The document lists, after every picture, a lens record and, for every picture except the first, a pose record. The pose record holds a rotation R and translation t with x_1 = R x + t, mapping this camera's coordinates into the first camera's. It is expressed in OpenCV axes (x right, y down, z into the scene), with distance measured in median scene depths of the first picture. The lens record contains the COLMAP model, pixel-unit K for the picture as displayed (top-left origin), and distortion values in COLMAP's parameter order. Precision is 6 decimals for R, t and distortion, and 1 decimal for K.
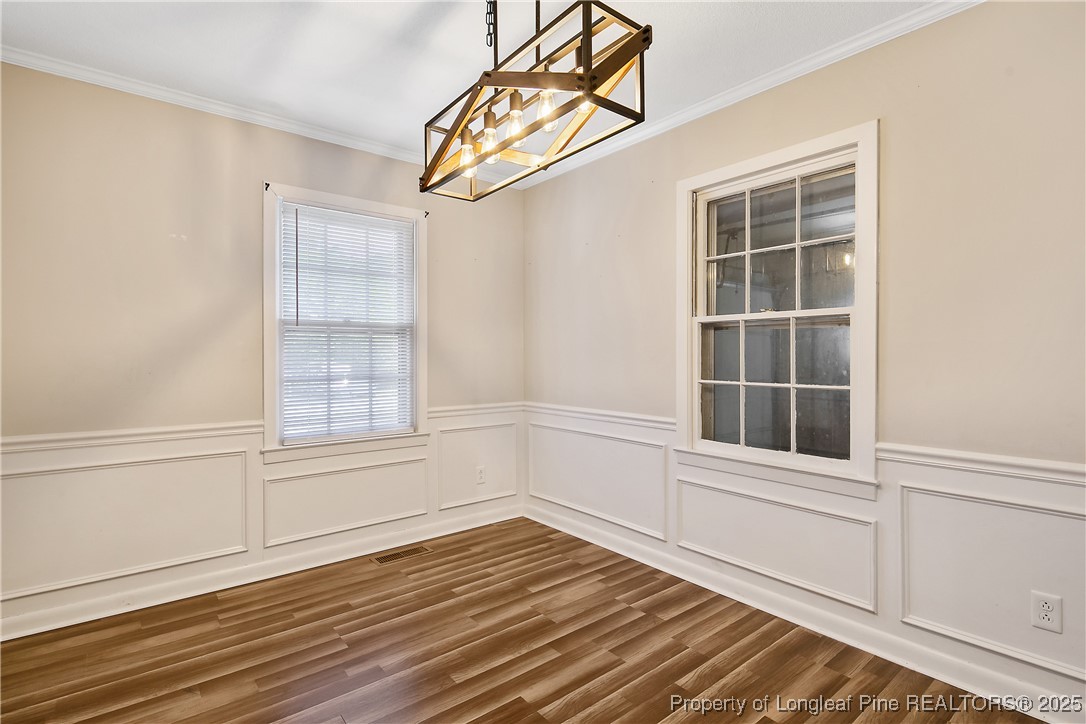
lens RADIAL K [[519.1, 0, 536.6], [0, 519.1, 360.7], [0, 0, 1]] dist [-0.001758, -0.000480]
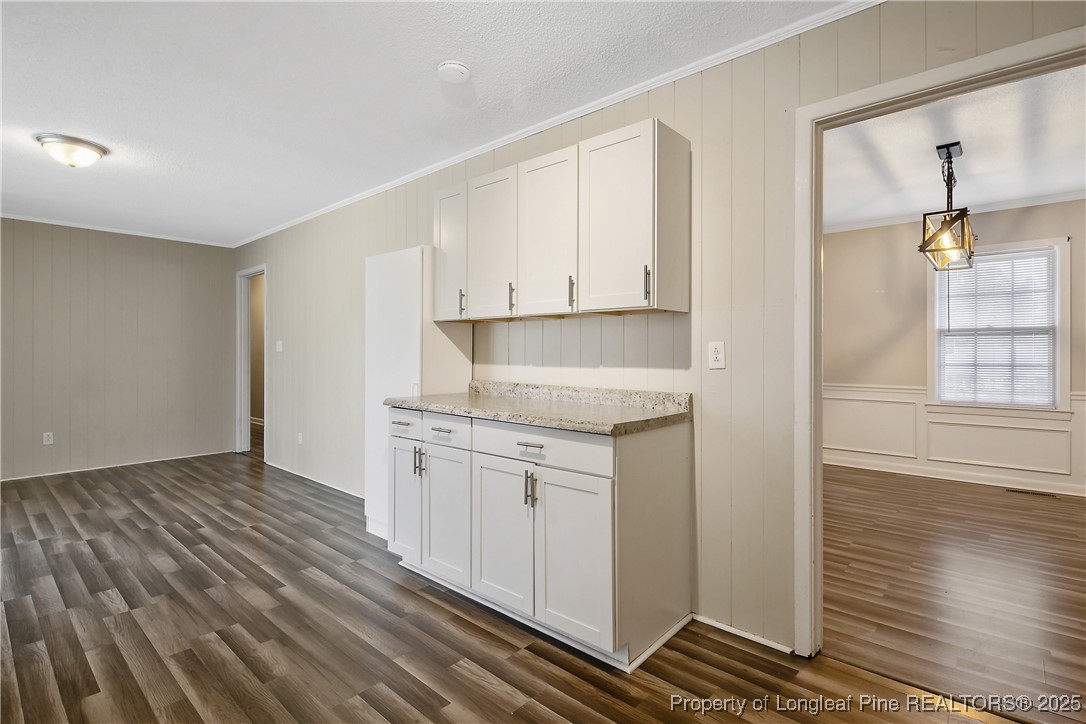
lens RADIAL K [[519.1, 0, 536.6], [0, 519.1, 360.7], [0, 0, 1]] dist [-0.001758, -0.000480]
pose [[0.177113, 0.019308, -0.984001, 0.901363], [-0.009623, 0.999794, 0.017886, 0.006926], [0.984143, 0.006301, 0.177263, -0.572221]]
